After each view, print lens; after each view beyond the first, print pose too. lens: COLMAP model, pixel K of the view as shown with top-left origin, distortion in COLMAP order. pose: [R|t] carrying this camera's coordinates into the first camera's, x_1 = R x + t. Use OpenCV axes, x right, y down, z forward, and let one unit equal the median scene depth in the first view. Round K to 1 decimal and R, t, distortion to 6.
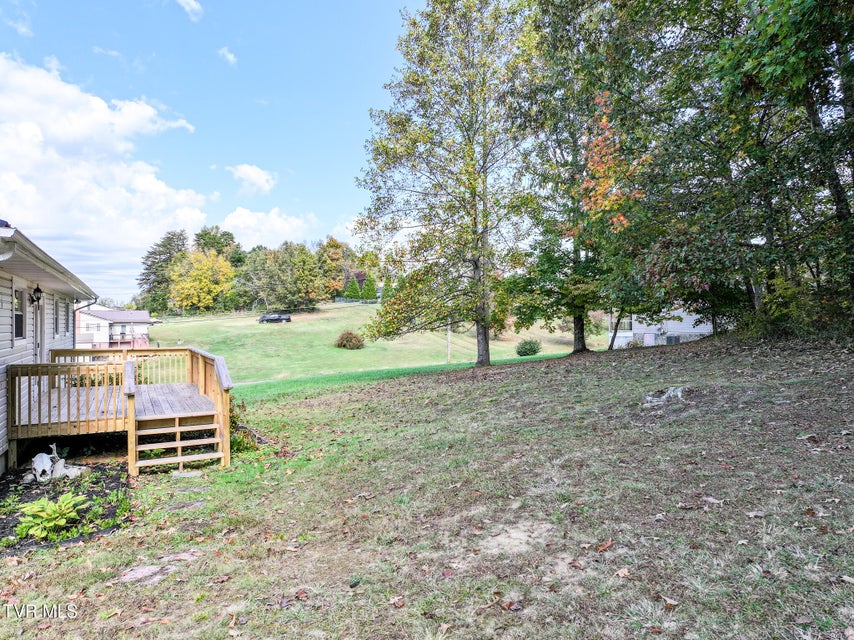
lens RADIAL K [[598.4, 0, 430.6], [0, 598.4, 326.2], [0, 0, 1]] dist [-0.002309, 0.019507]
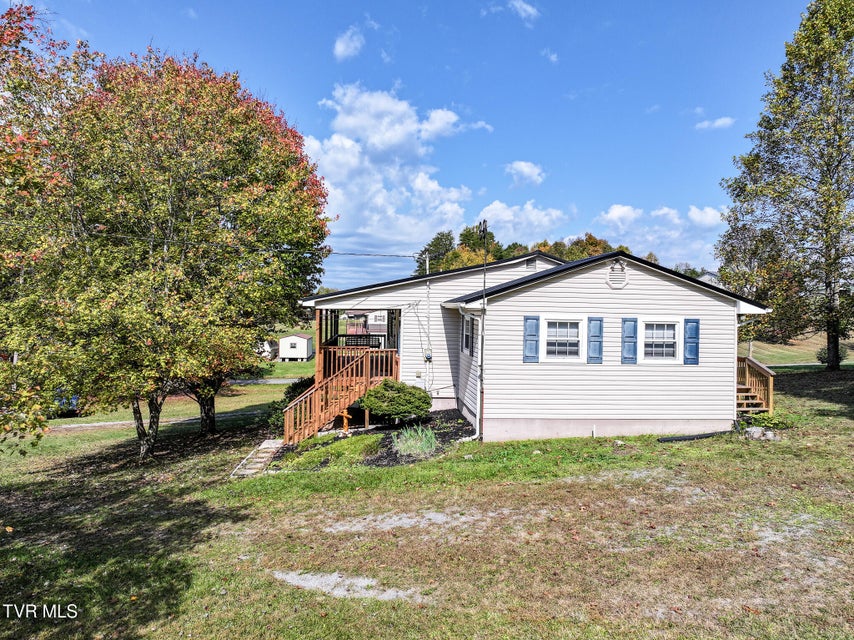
lens RADIAL K [[598.4, 0, 423.7], [0, 598.4, 328.7], [0, 0, 1]] dist [-0.002309, 0.019507]
pose [[0.929470, 0.030395, -0.367643, -0.693918], [-0.022705, 0.999424, 0.025225, -0.062862], [0.368198, -0.015099, 0.929625, -1.224525]]
